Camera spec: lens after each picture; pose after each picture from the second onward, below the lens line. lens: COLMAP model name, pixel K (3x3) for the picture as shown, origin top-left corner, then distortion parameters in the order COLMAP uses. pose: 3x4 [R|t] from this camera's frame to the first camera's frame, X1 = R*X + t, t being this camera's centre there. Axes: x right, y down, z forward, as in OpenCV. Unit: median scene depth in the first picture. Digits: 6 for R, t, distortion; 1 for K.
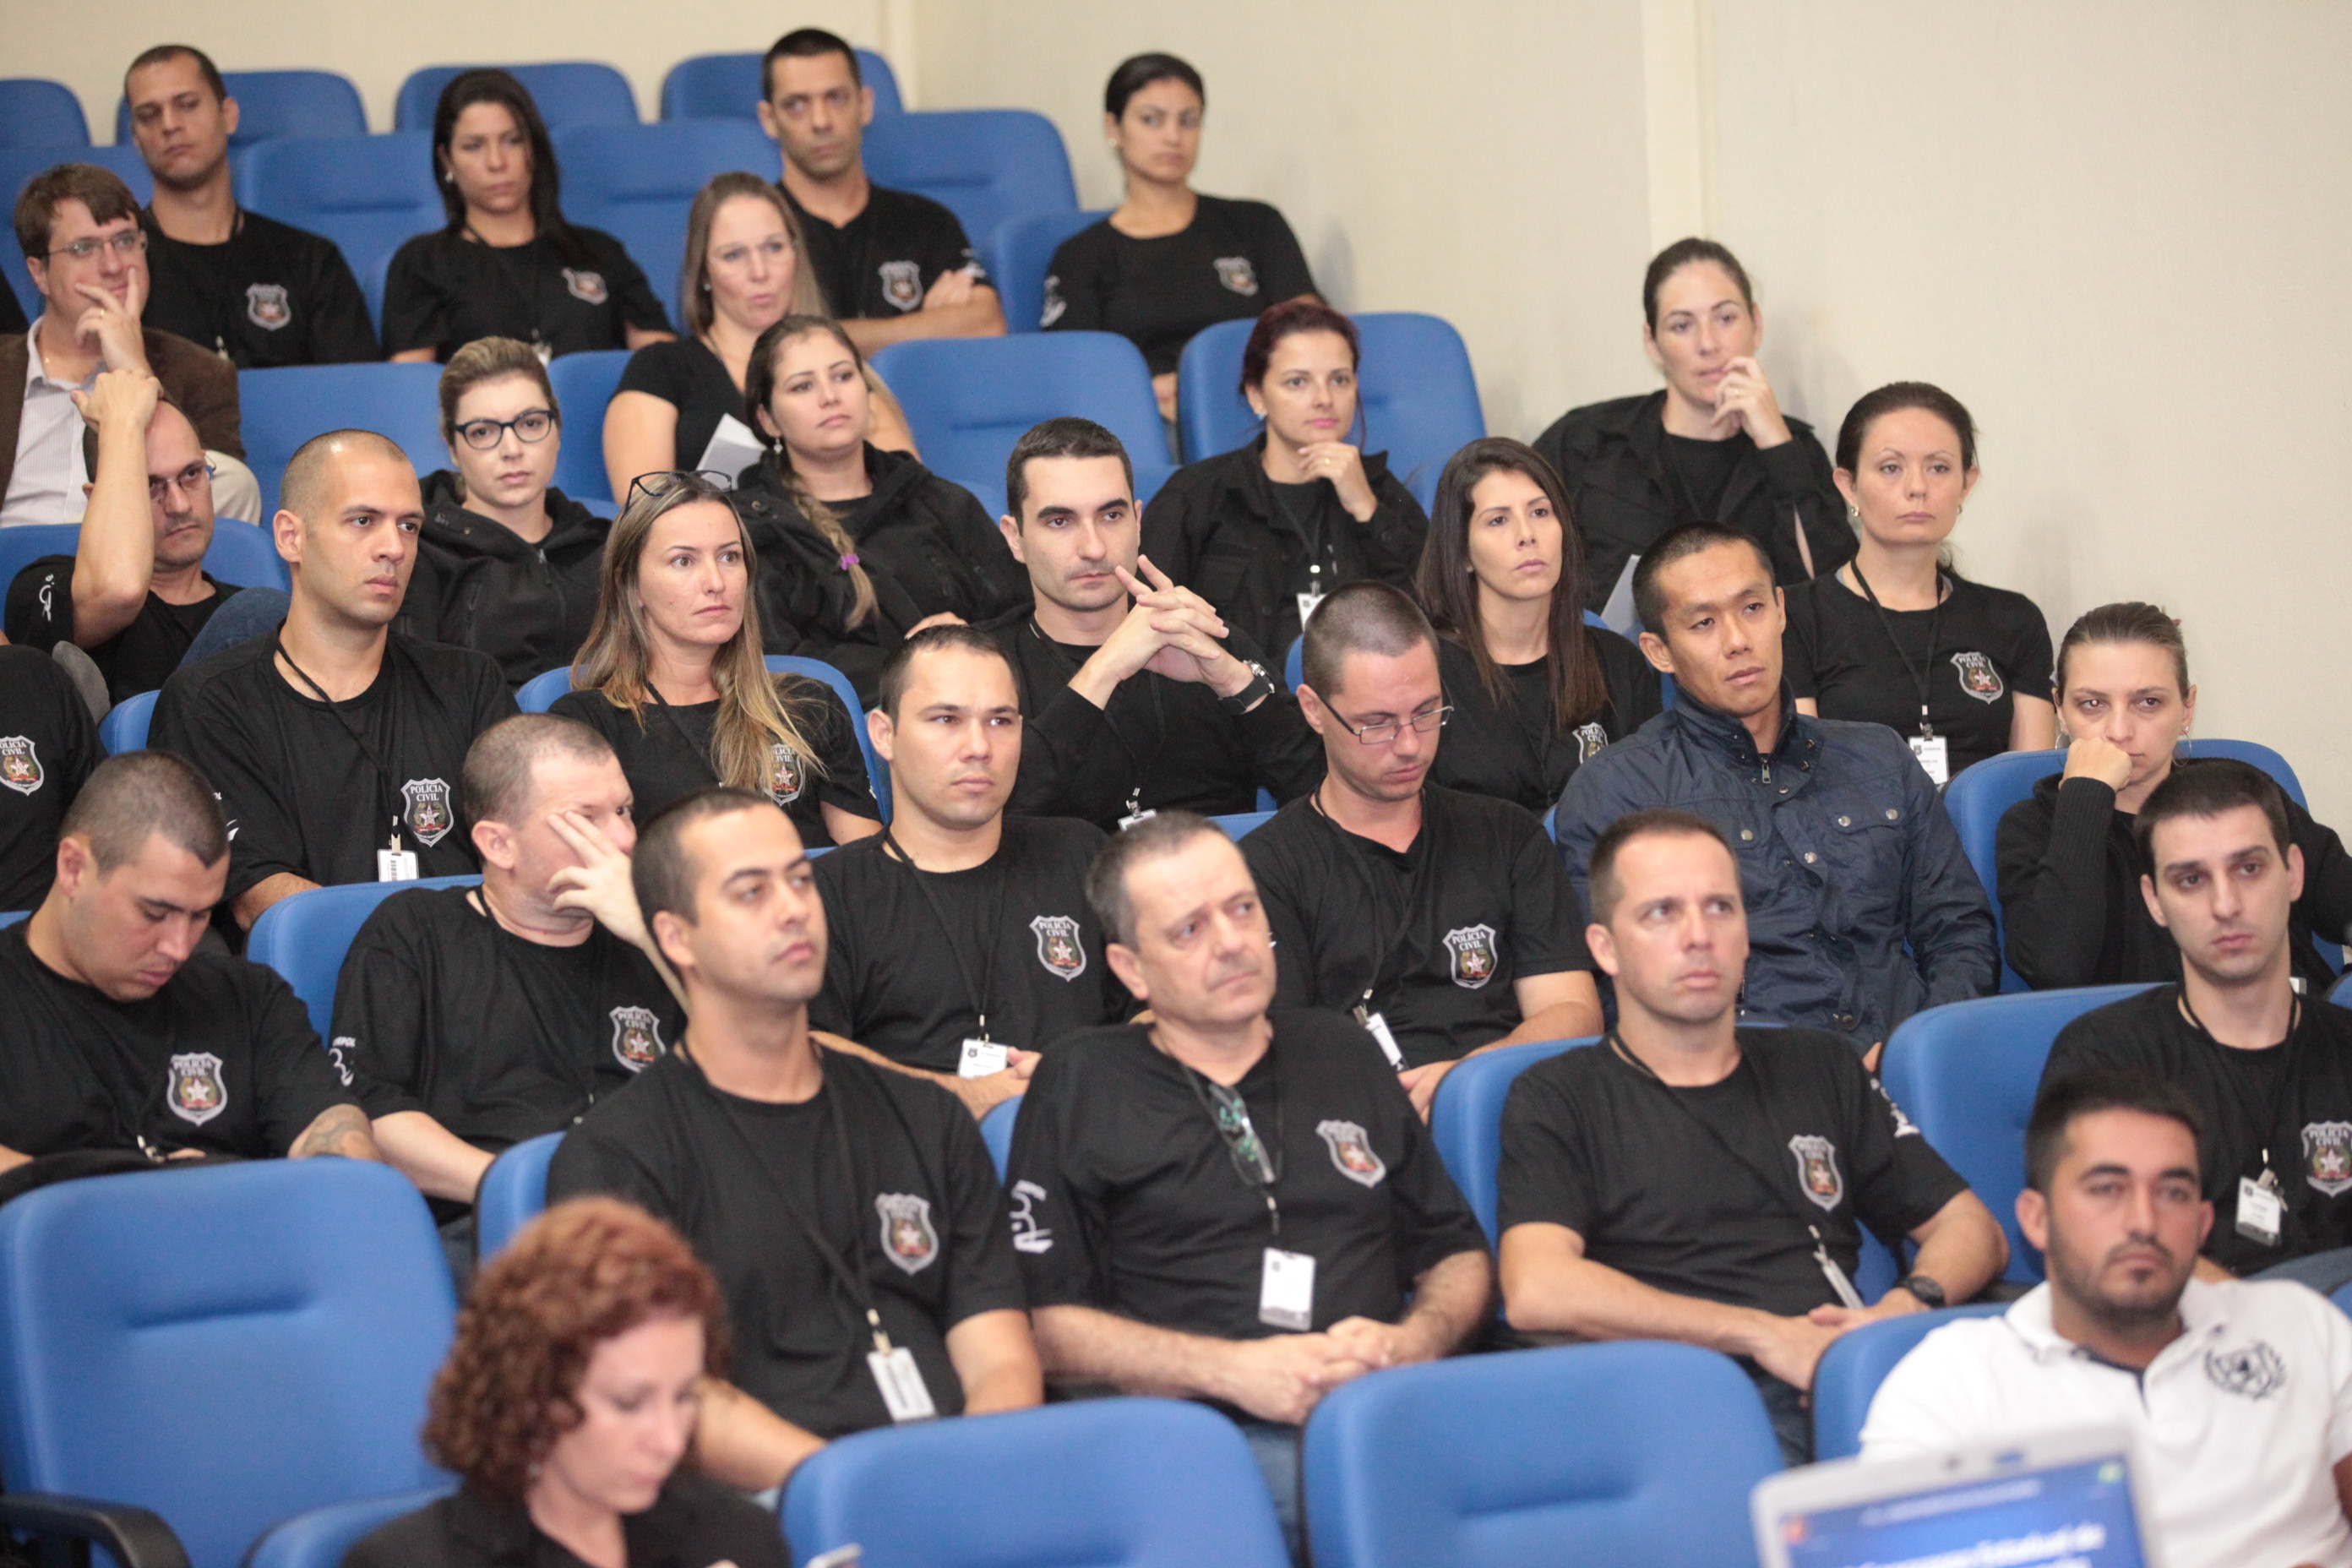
lens RADIAL K [[8115.4, 0, 1176.0], [0, 8115.4, 784.0], [0, 0, 1]] dist [0.185668, -3.095881]
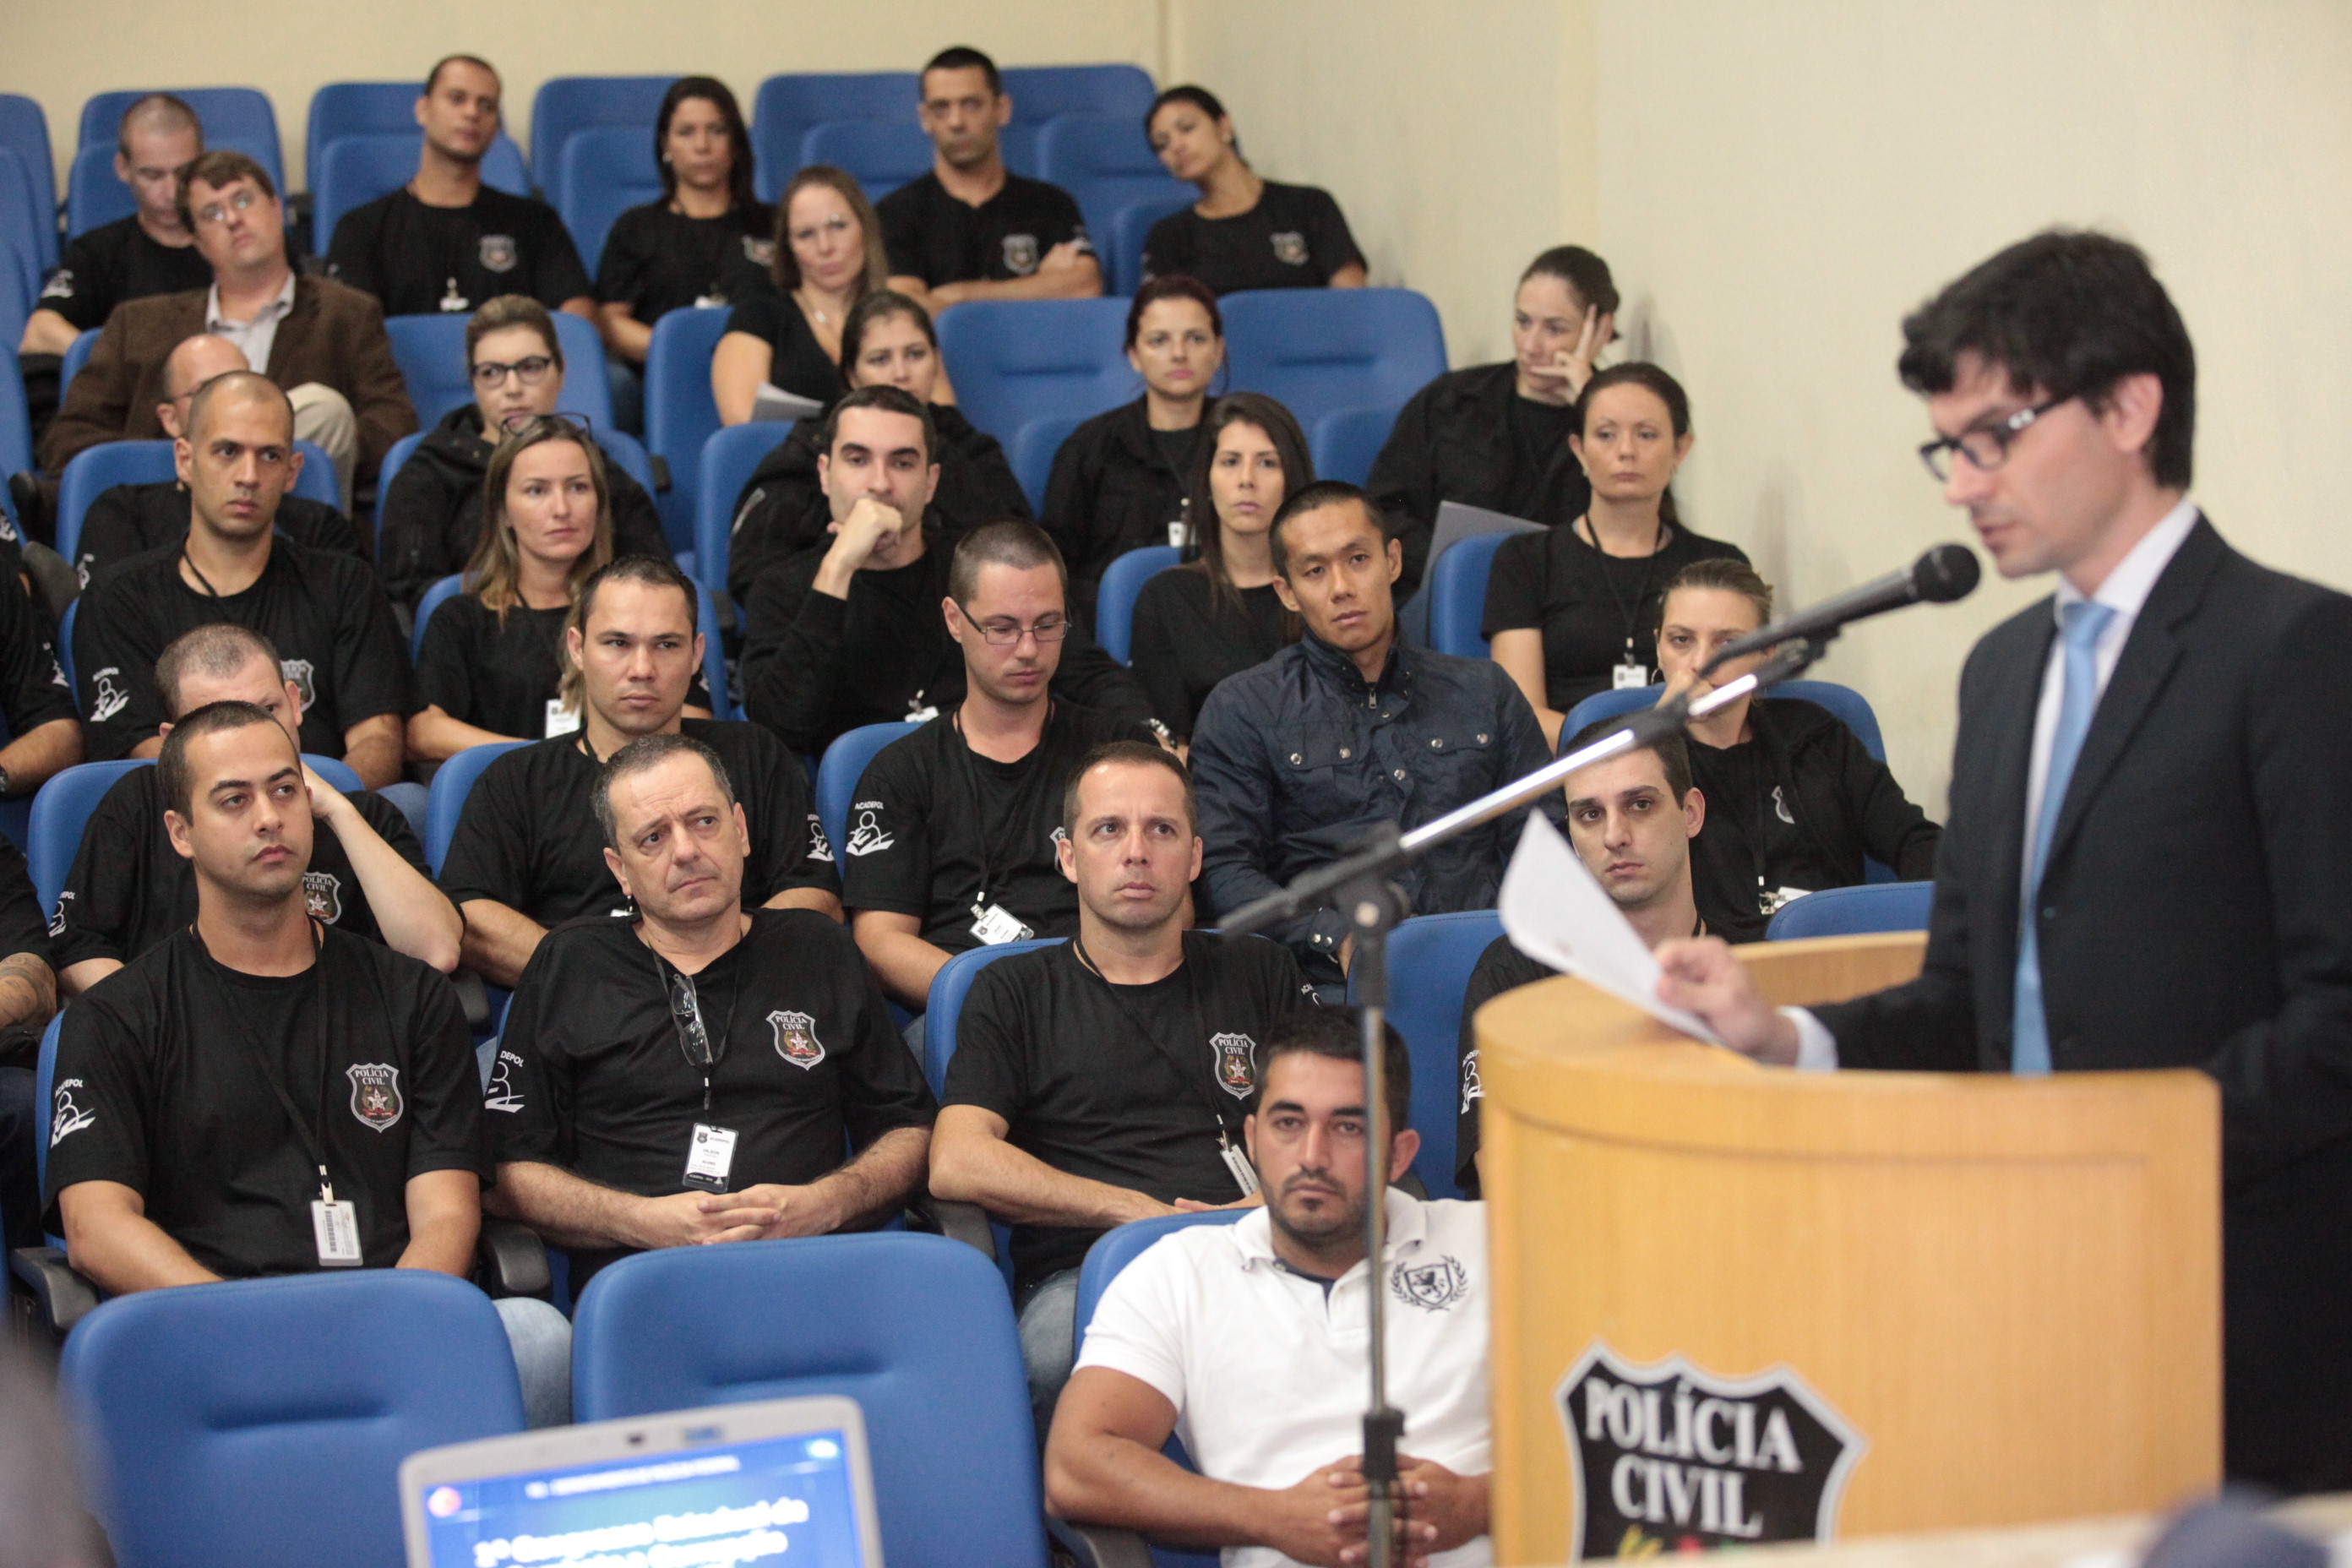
lens RADIAL K [[5878.6, 0, 1176.0], [0, 5878.6, 784.0], [0, 0, 1]] dist [-0.127119, -0.526846]
pose [[0.989349, 0.033759, -0.141596, 0.170294], [-0.029096, 0.998968, 0.034880, -0.018419], [0.142627, -0.030388, 0.989310, 0.169807]]
